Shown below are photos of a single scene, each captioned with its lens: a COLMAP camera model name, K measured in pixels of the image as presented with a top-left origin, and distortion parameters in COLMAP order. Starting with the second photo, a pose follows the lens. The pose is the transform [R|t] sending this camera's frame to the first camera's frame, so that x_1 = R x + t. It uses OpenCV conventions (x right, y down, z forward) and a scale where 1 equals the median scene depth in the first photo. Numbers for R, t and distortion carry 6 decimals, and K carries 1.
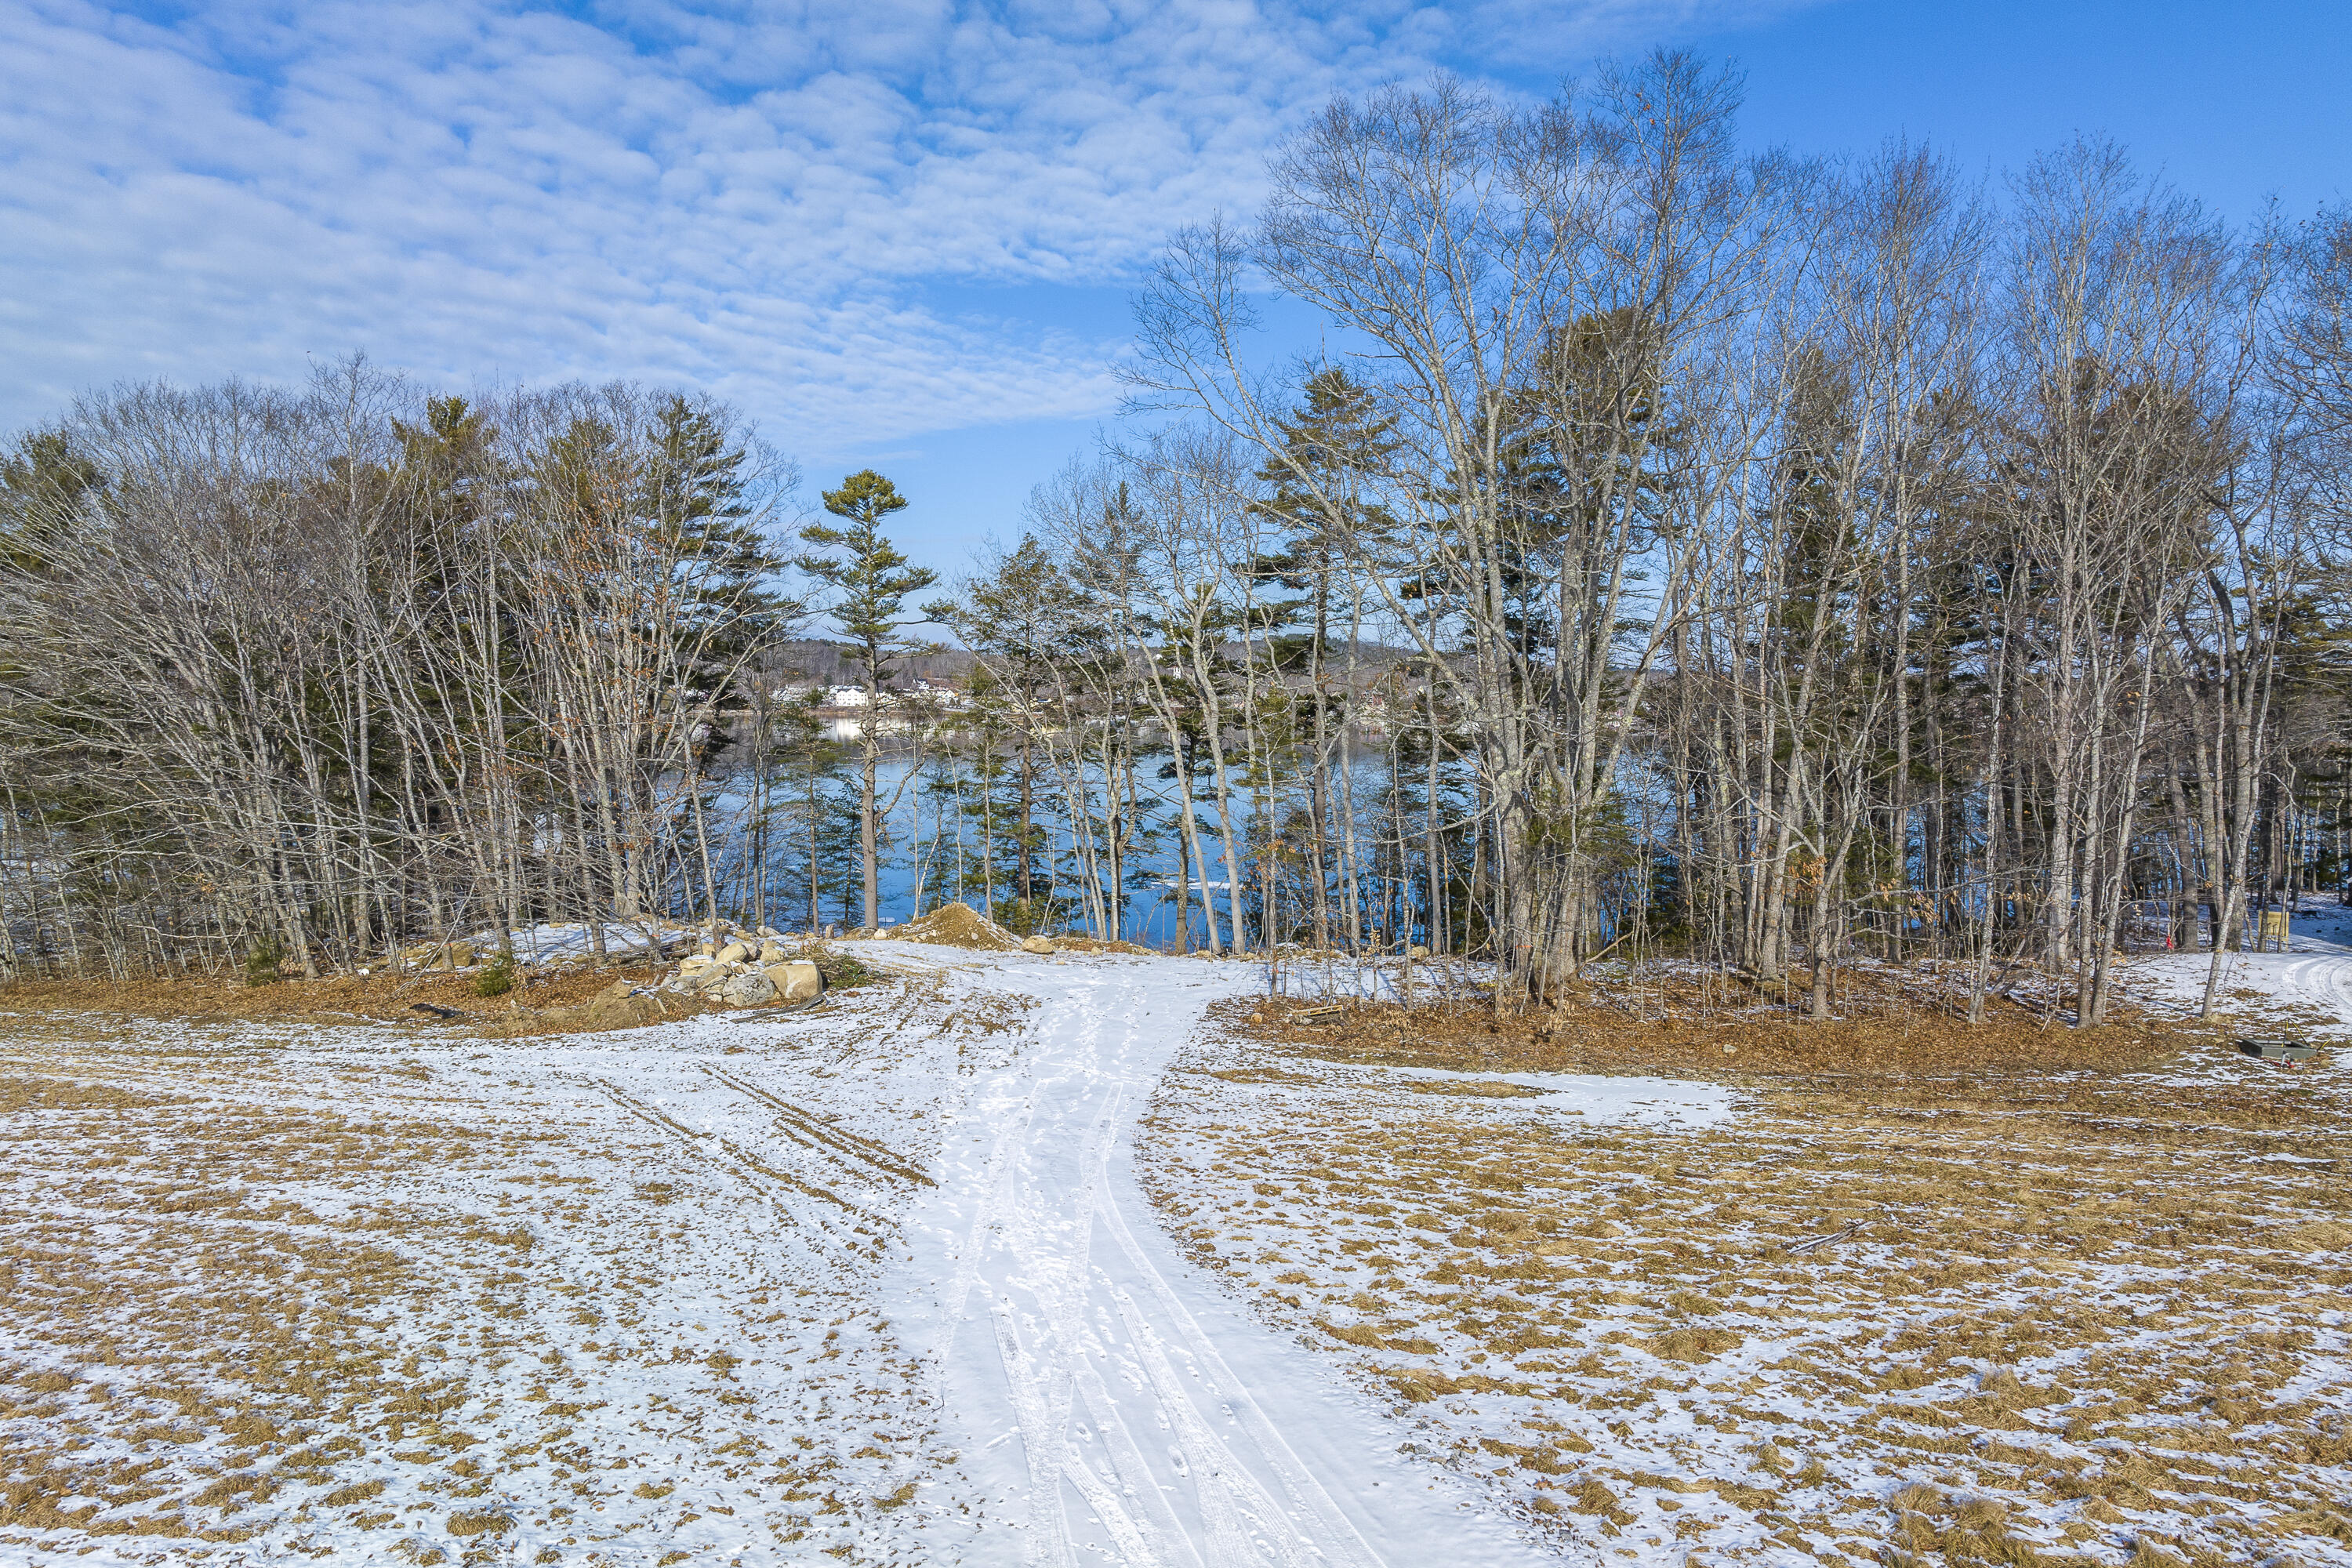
lens RADIAL K [[1619.7, 0, 1177.5], [0, 1619.7, 752.9], [0, 0, 1]] dist [-0.012884, 0.009384]
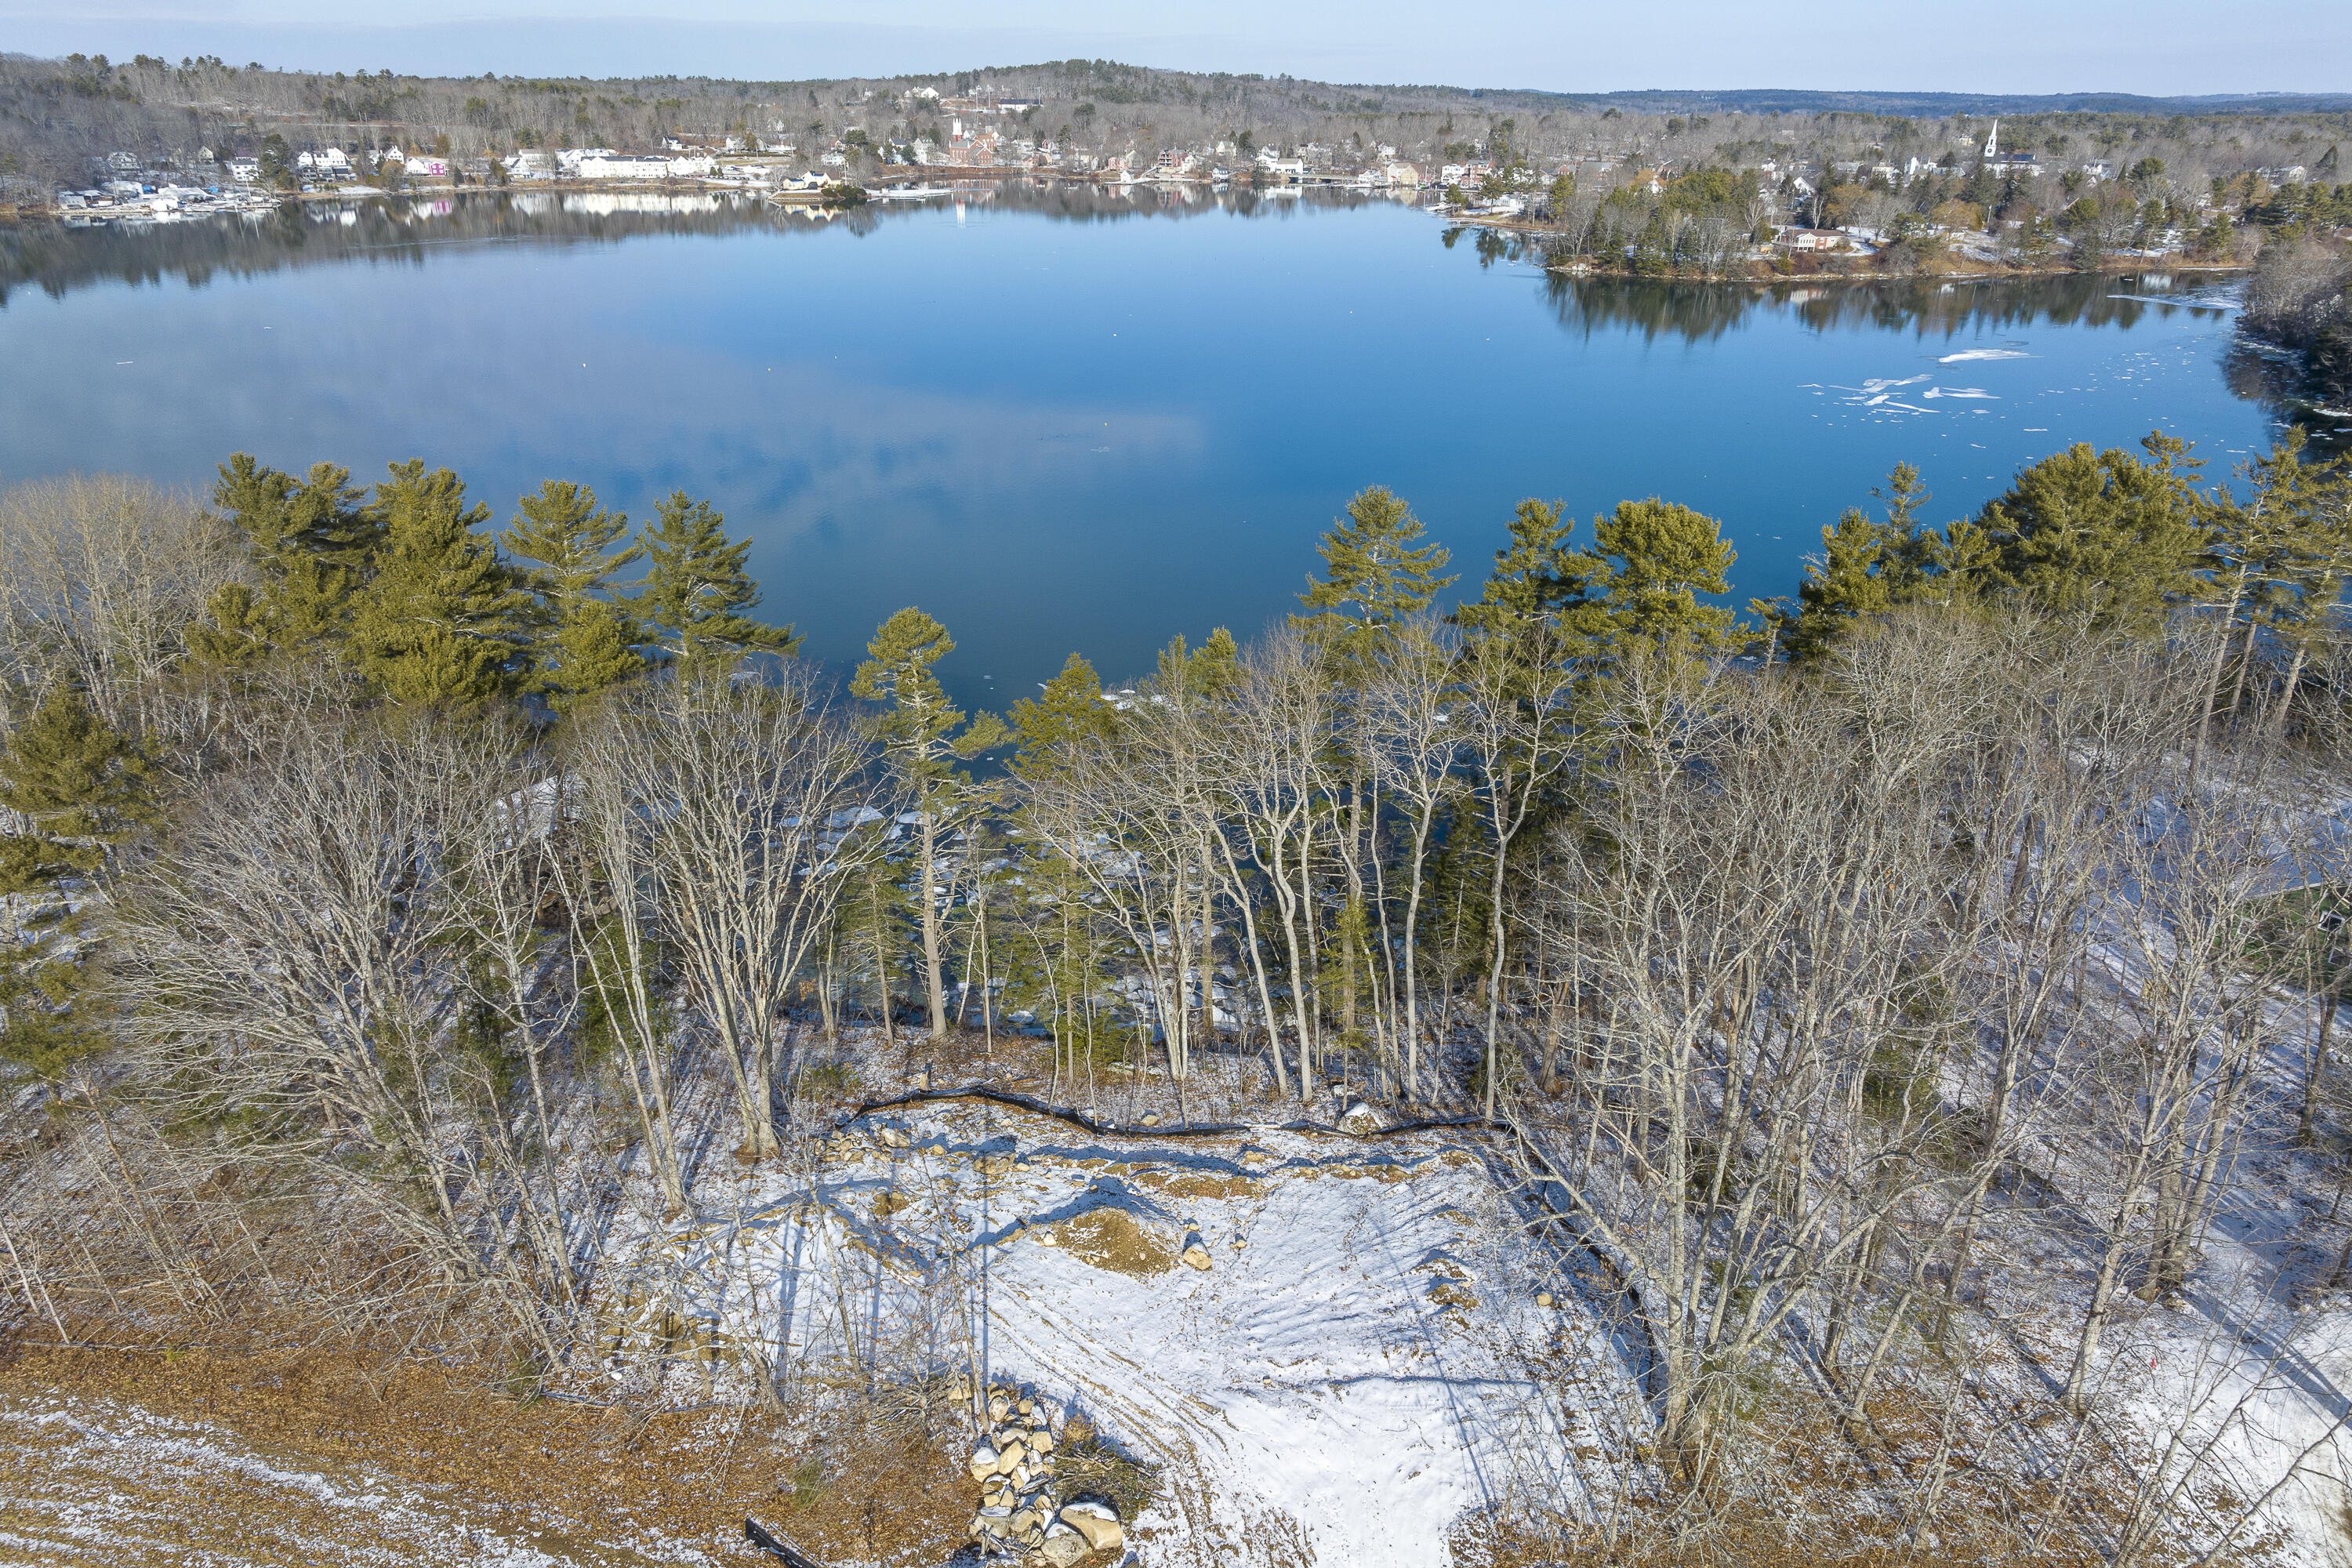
lens RADIAL K [[1619.7, 0, 1172.8], [0, 1619.7, 802.8], [0, 0, 1]] dist [-0.012884, 0.009384]
pose [[0.991281, -0.053345, 0.120487, -0.161471], [0.005726, 0.930962, 0.365072, -0.430481], [-0.131644, -0.361199, 0.923150, 0.046276]]
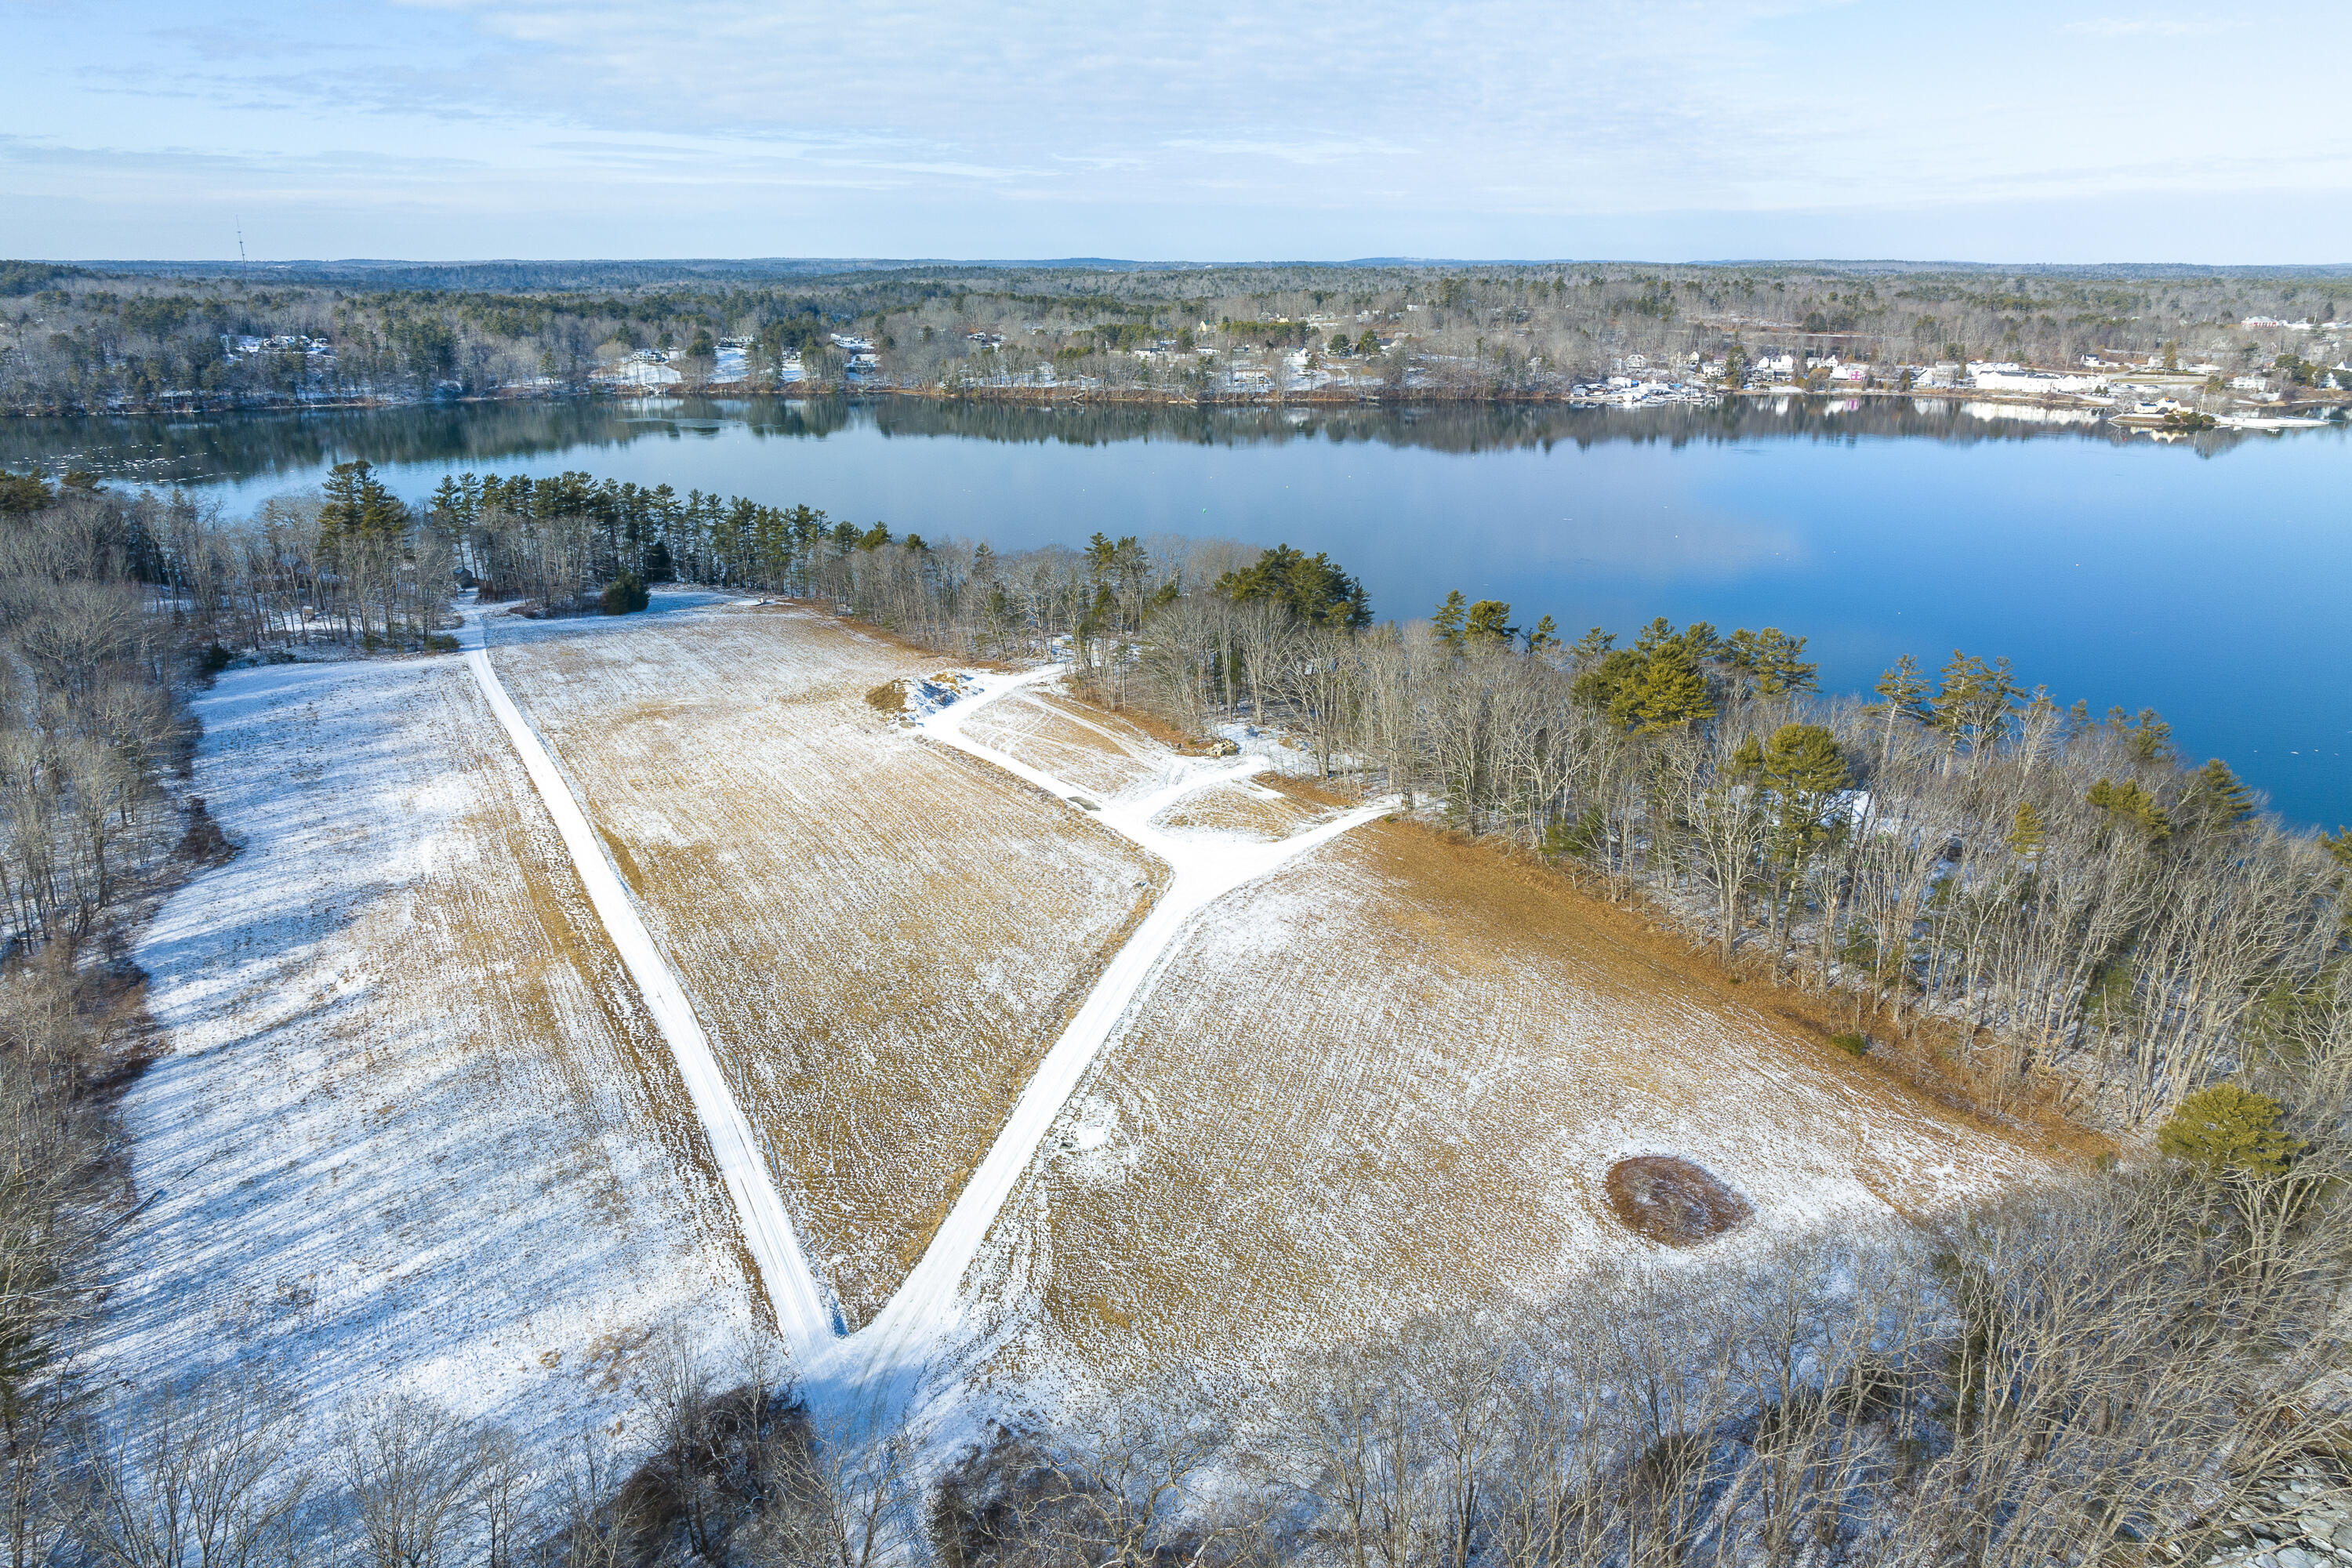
lens RADIAL K [[1619.7, 0, 1190.7], [0, 1619.7, 793.0], [0, 0, 1]] dist [-0.012884, 0.009384]
pose [[0.736308, 0.206465, -0.644378, 2.003046], [-0.025352, 0.960060, 0.278643, -0.775644], [0.676172, -0.188831, 0.712134, -1.899262]]
